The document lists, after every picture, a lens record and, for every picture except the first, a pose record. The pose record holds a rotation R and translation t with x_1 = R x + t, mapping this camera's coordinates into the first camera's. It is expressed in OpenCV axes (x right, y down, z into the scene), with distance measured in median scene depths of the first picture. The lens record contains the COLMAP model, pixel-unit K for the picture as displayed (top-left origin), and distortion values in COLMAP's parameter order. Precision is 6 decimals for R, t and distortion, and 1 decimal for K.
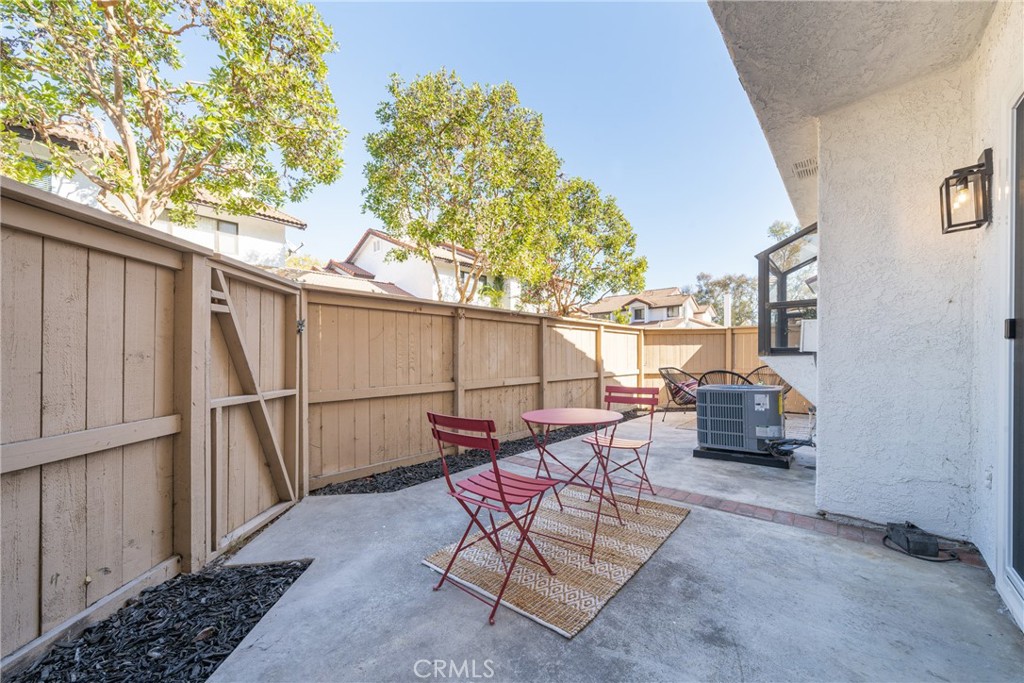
lens RADIAL K [[394.1, 0, 512.5], [0, 394.1, 353.5], [0, 0, 1]] dist [0.000018, 0.000003]
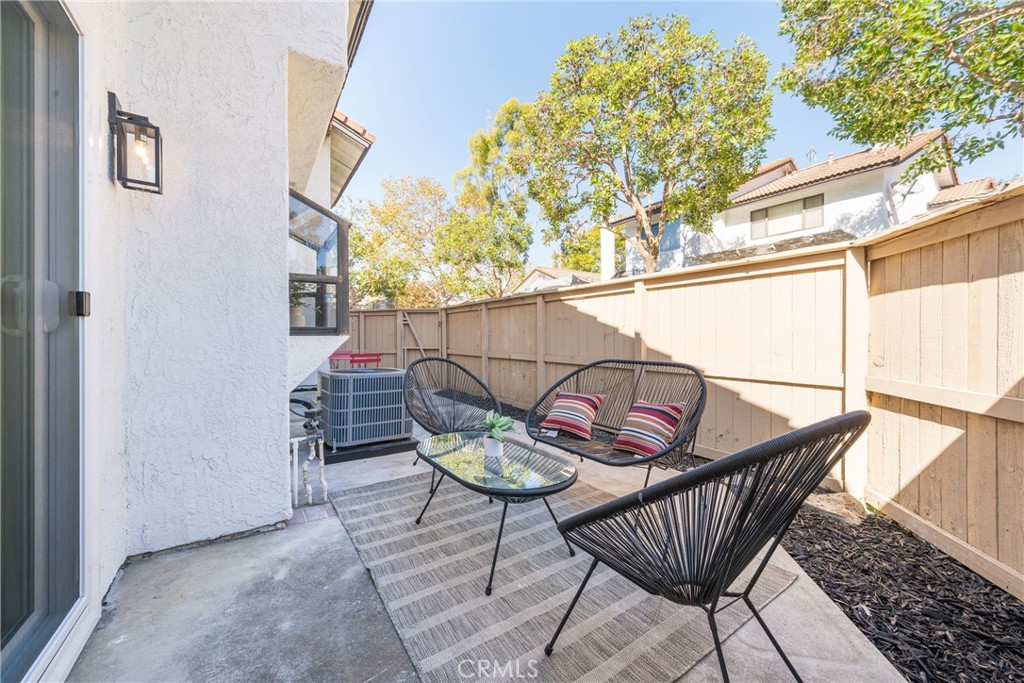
lens RADIAL K [[376.8, 0, 512.0], [0, 376.8, 341.5], [0, 0, 1]] dist [0.000137, 0.000004]
pose [[-0.257487, 0.007999, -0.966249, 1.114881], [0.003279, 0.999967, 0.007404, 0.018206], [0.966276, -0.001262, -0.257505, 1.303436]]
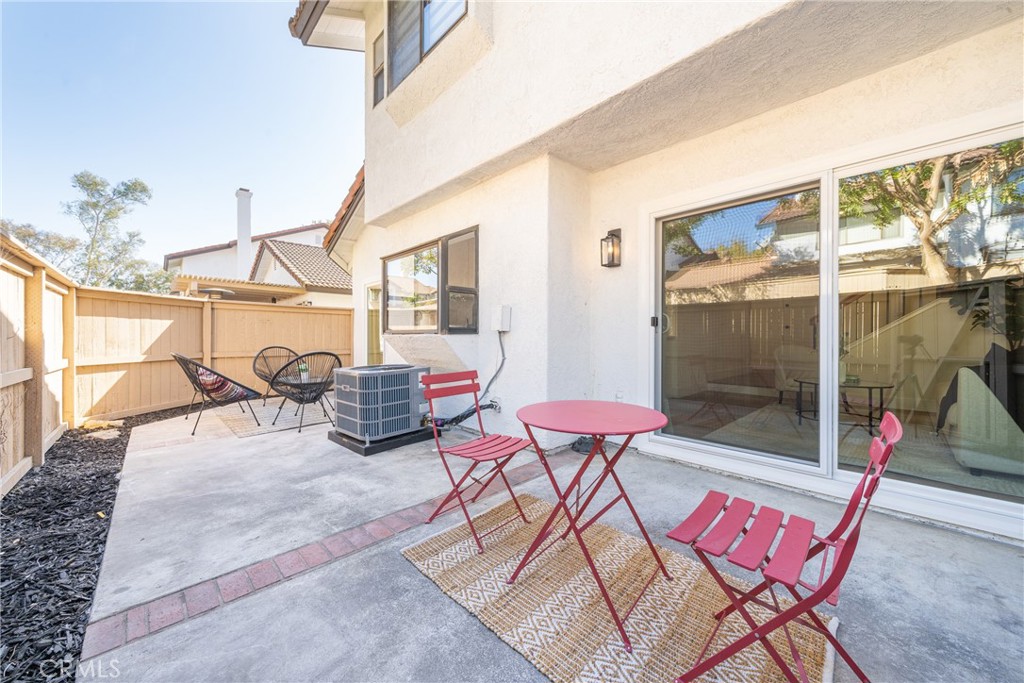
lens RADIAL K [[376.8, 0, 512.0], [0, 376.8, 341.5], [0, 0, 1]] dist [0.000137, 0.000004]
pose [[0.045904, -0.003497, 0.998940, -0.259773], [-0.007880, 0.999961, 0.003863, 0.013576], [-0.998915, -0.008049, 0.045875, 0.545345]]
